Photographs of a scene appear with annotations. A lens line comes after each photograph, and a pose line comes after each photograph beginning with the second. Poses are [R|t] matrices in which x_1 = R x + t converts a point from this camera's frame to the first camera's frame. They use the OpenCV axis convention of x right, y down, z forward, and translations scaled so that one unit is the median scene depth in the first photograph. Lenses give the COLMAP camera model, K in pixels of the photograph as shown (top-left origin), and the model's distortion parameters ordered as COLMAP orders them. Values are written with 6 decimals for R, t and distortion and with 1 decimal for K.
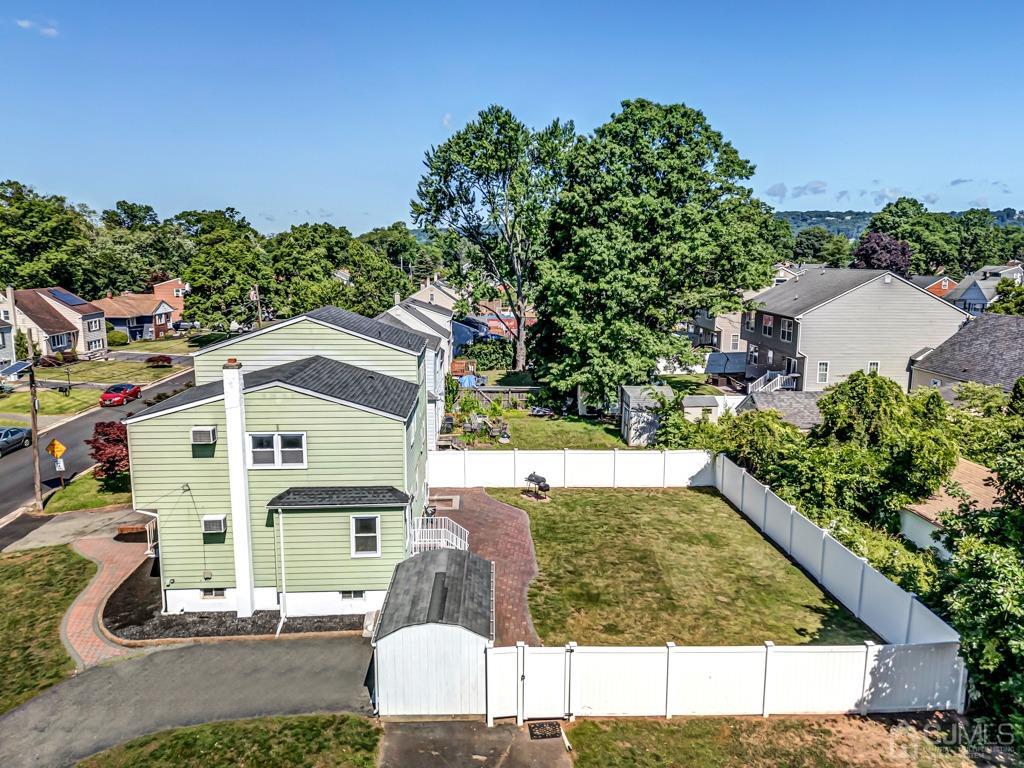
lens RADIAL K [[735.3, 0, 525.2], [0, 735.3, 387.3], [0, 0, 1]] dist [0.065252, -0.037855]
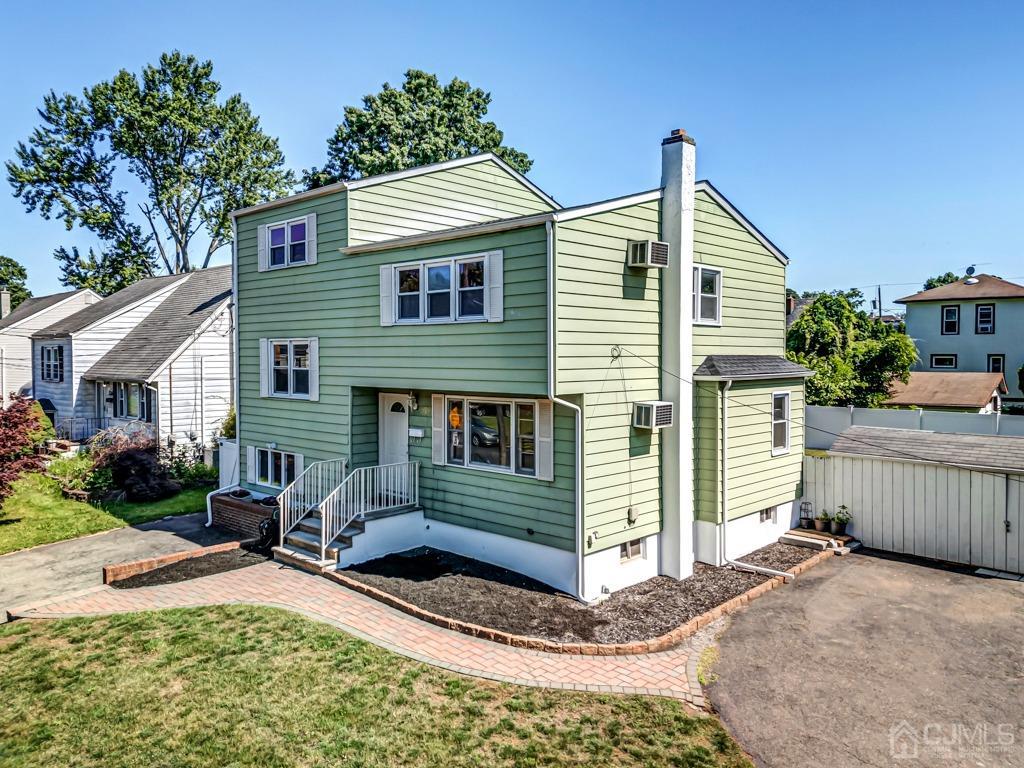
lens RADIAL K [[735.4, 0, 510.8], [0, 735.4, 371.5], [0, 0, 1]] dist [0.076076, -0.083815]
pose [[0.731489, -0.021609, 0.681510, -0.729720], [0.121443, 0.987646, -0.099033, 0.159240], [-0.670951, 0.155206, 0.725077, 0.541203]]
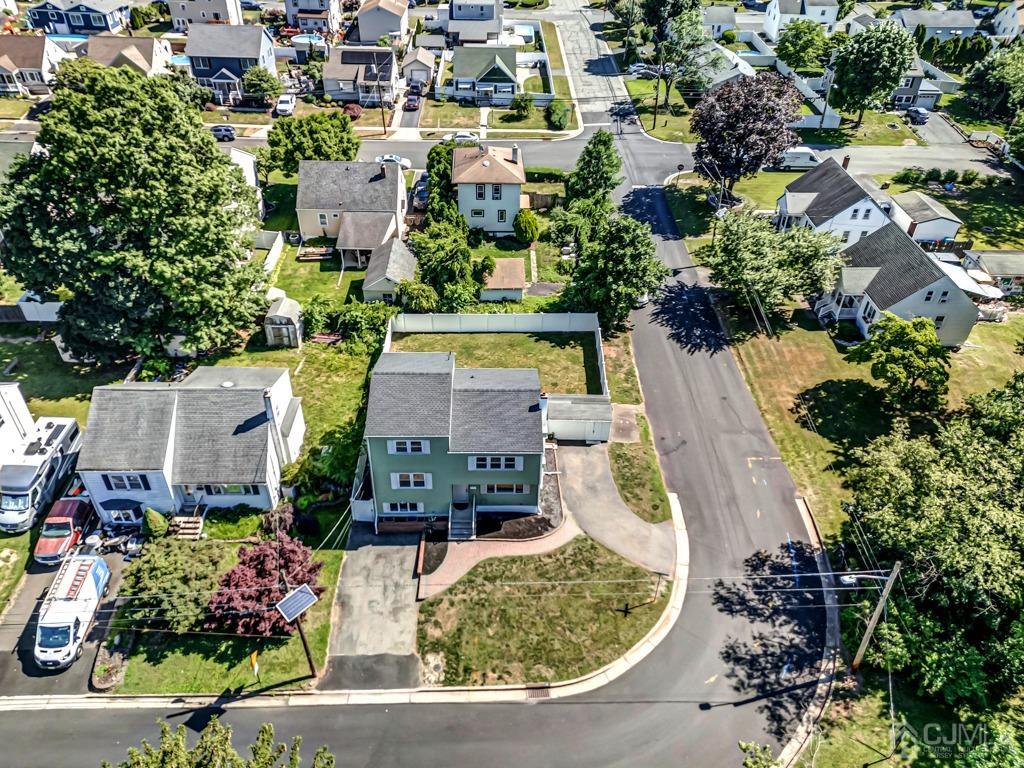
lens RADIAL K [[735.4, 0, 510.8], [0, 735.4, 371.5], [0, 0, 1]] dist [0.076076, -0.083815]
pose [[0.056448, -0.595758, 0.801178, -1.598271], [0.158397, 0.797638, 0.581965, -1.032067], [-0.985761, 0.094053, 0.139391, 0.639630]]
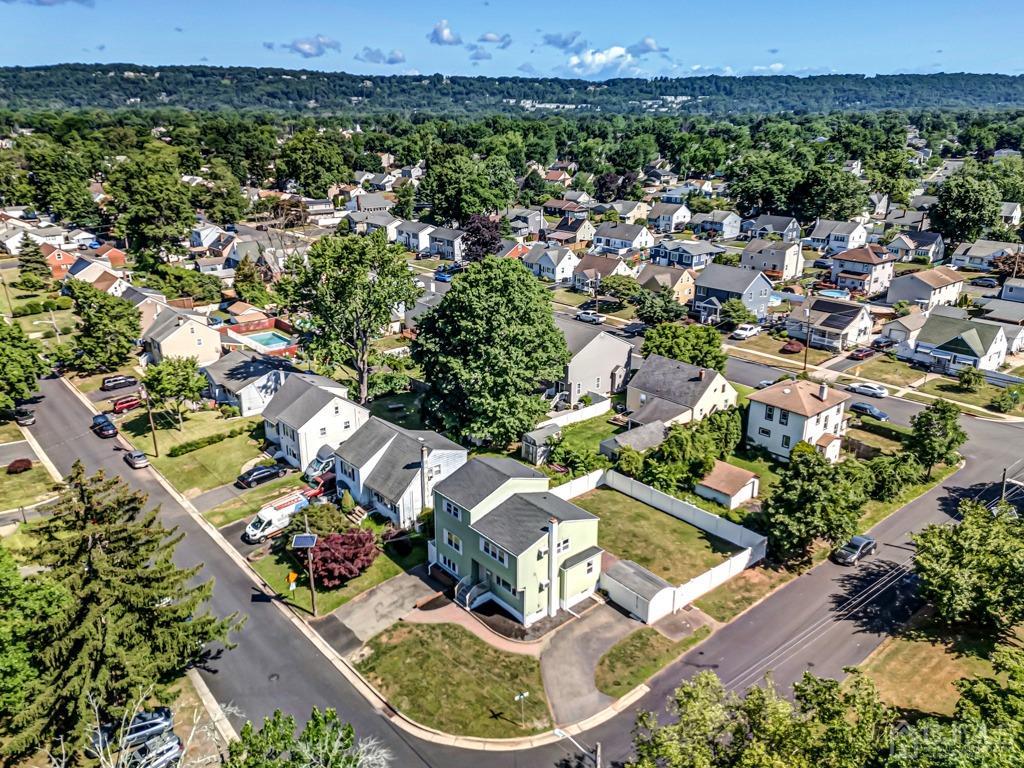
lens RADIAL K [[735.4, 0, 510.8], [0, 735.4, 371.5], [0, 0, 1]] dist [0.076076, -0.083815]
pose [[0.794645, -0.193074, 0.575554, -1.445939], [0.103482, 0.977282, 0.184963, -0.779735], [-0.598190, -0.087420, 0.796571, -0.647547]]
